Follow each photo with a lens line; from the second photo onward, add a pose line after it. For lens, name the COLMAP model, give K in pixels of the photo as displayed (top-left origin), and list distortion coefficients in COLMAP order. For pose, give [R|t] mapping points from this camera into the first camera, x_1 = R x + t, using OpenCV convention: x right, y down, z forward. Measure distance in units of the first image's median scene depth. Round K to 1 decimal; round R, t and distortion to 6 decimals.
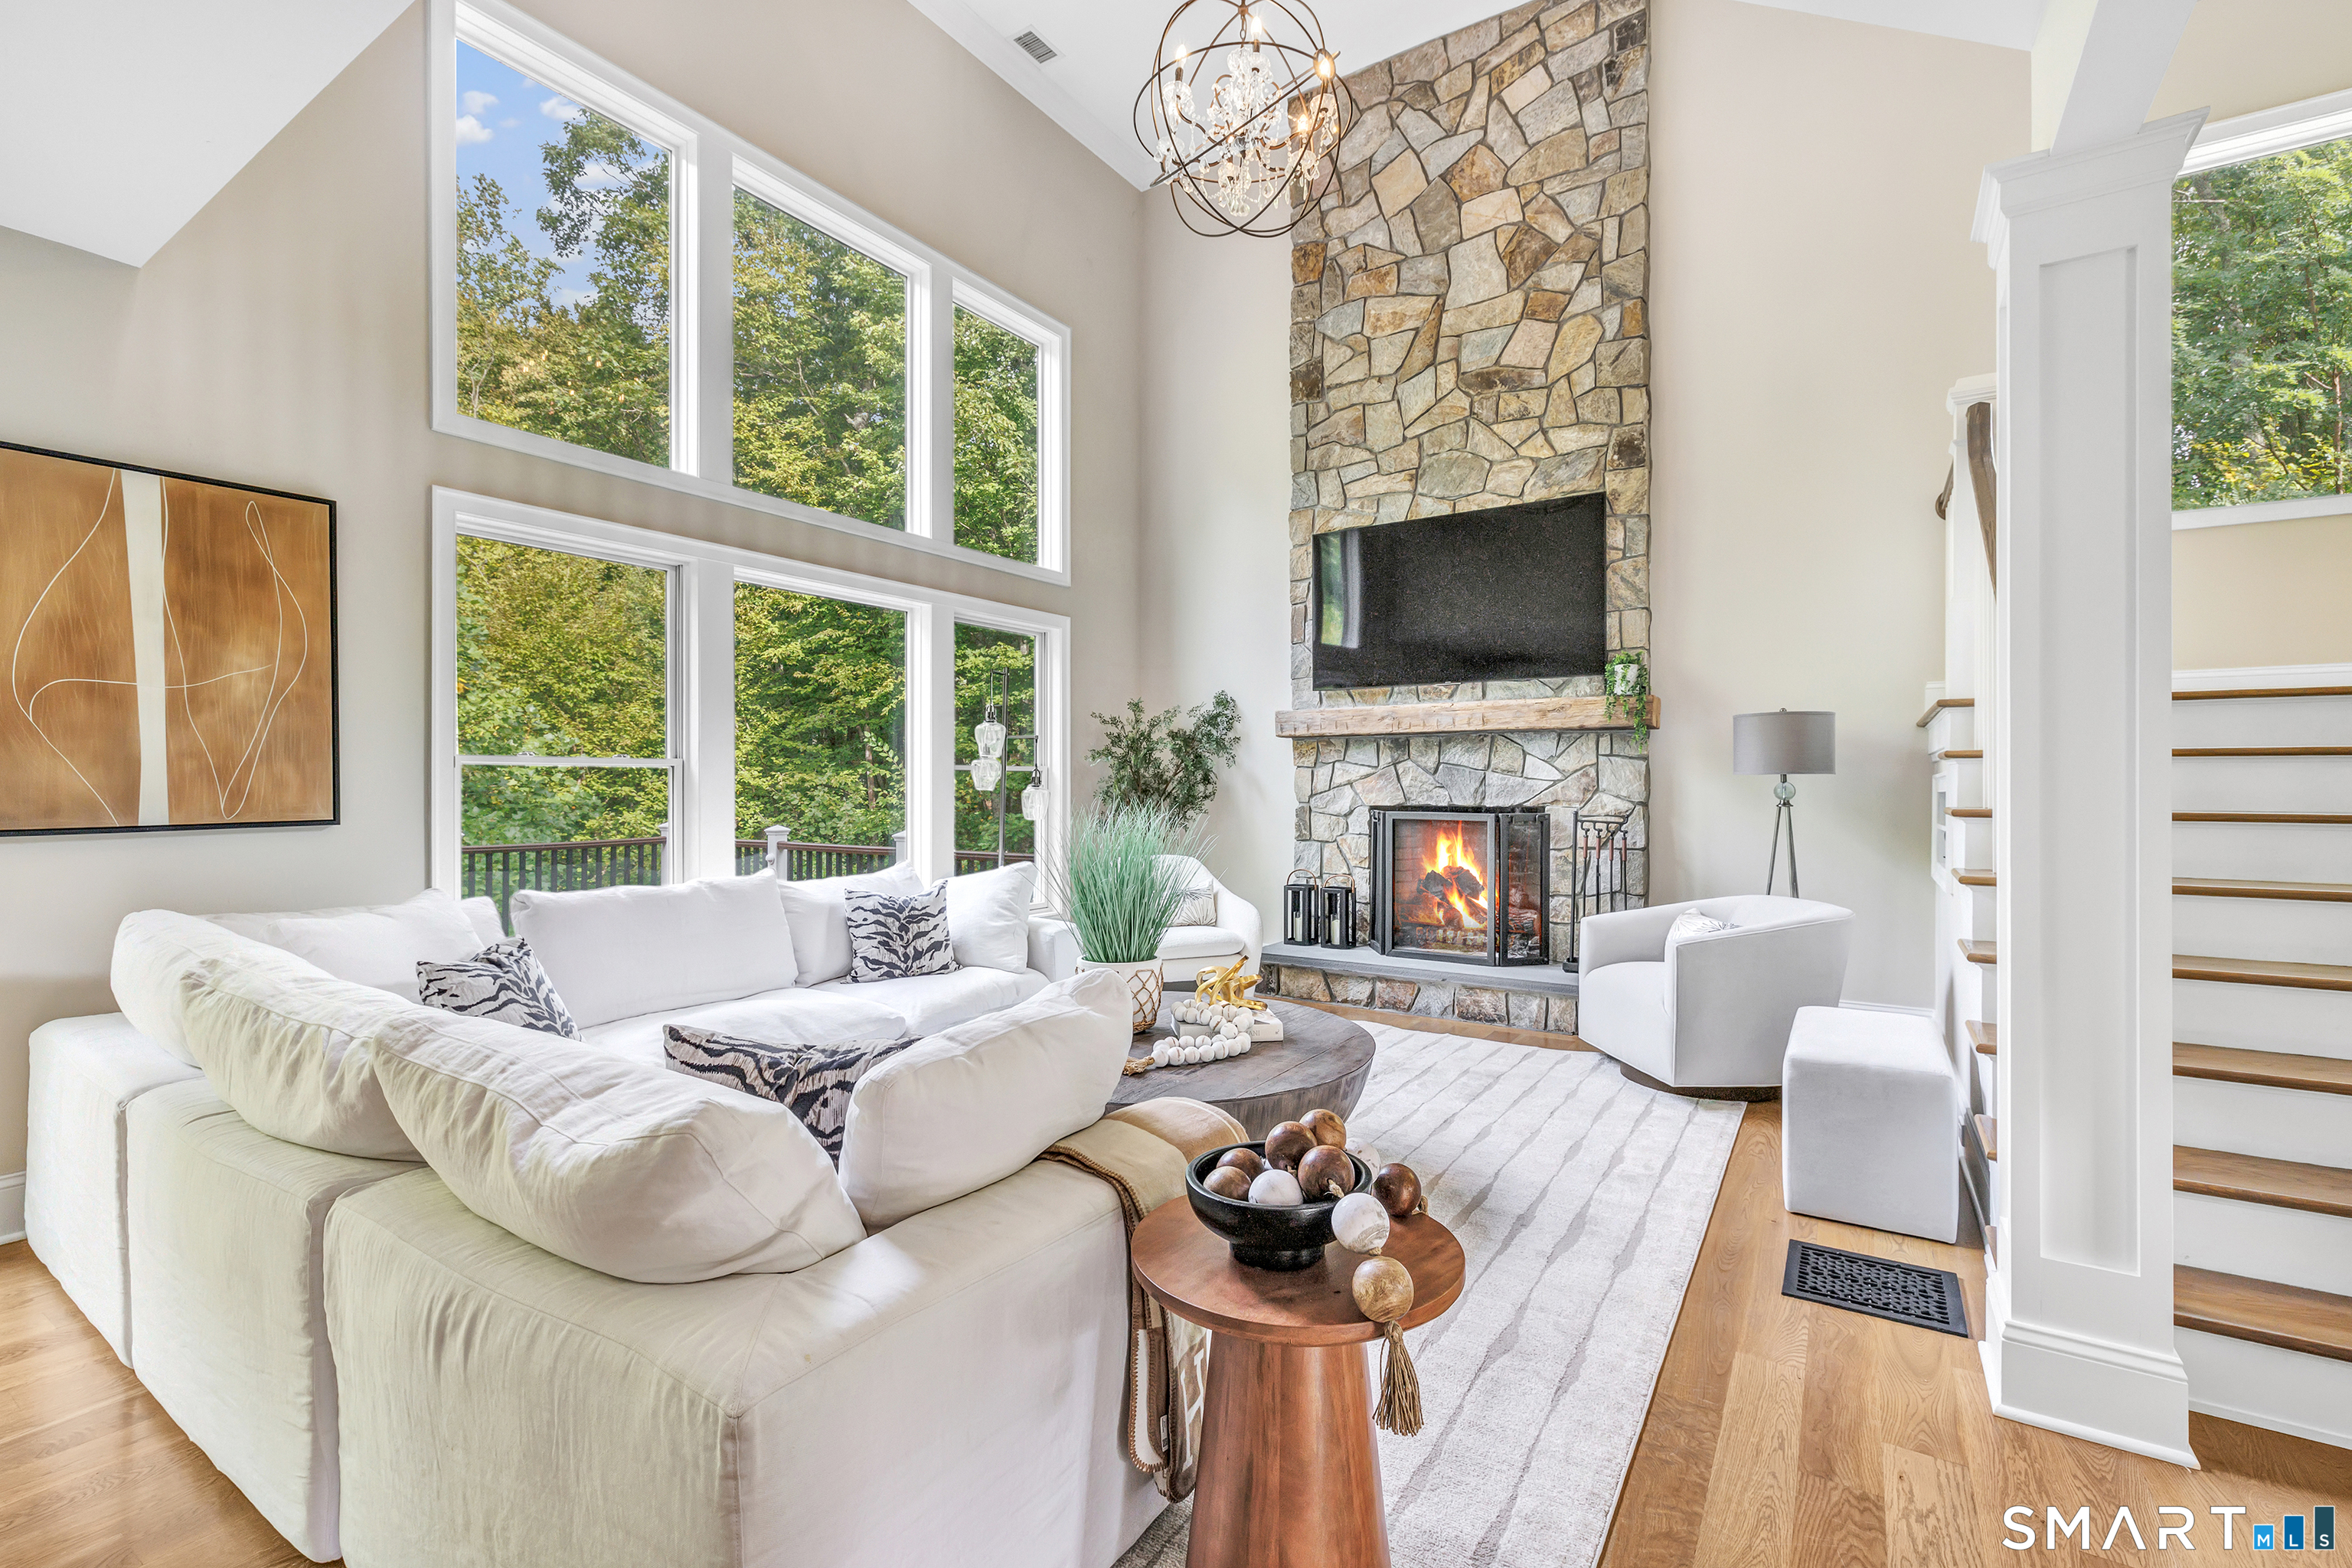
lens RADIAL K [[1021.5, 0, 1168.8], [0, 1021.5, 762.7], [0, 0, 1]] dist [0.003032, 0.000088]
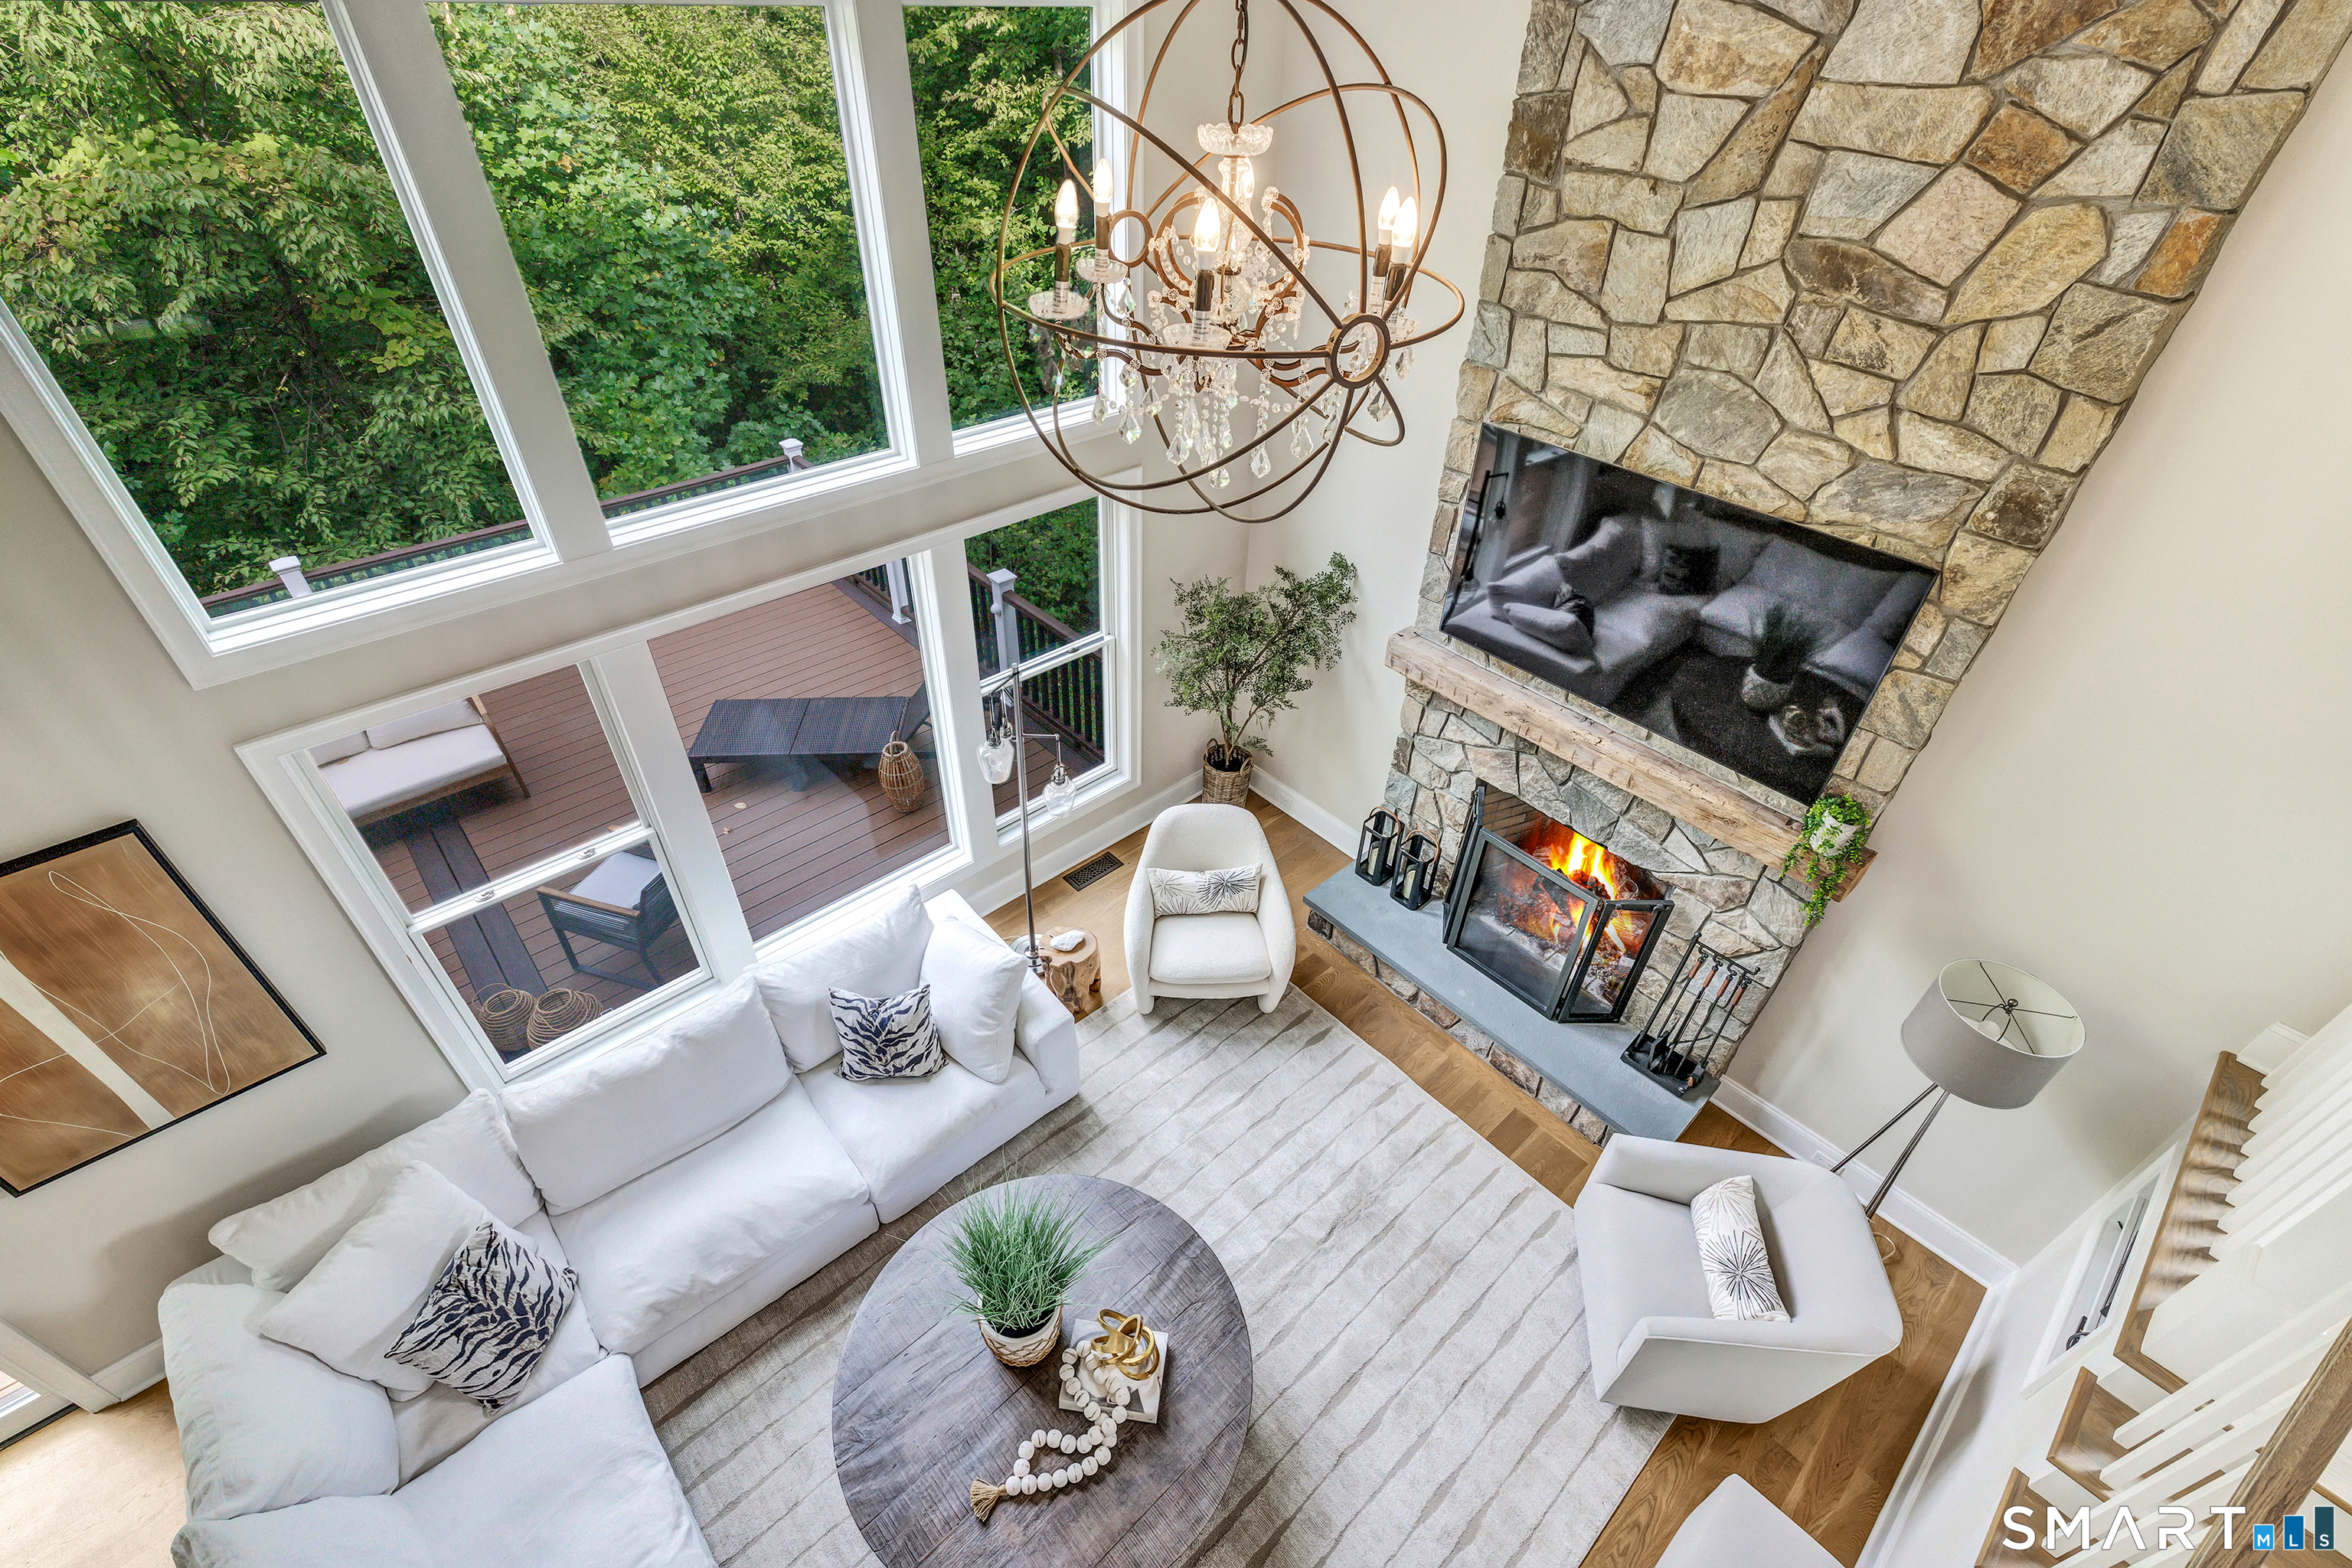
lens RADIAL K [[1021.5, 0, 1169.2], [0, 1021.5, 786.9], [0, 0, 1]] dist [0.003032, 0.000088]
pose [[0.968882, 0.168760, -0.181073, 0.116381], [-0.017247, 0.775793, 0.630752, -0.510107], [0.246921, -0.608001, 0.754562, 0.347273]]
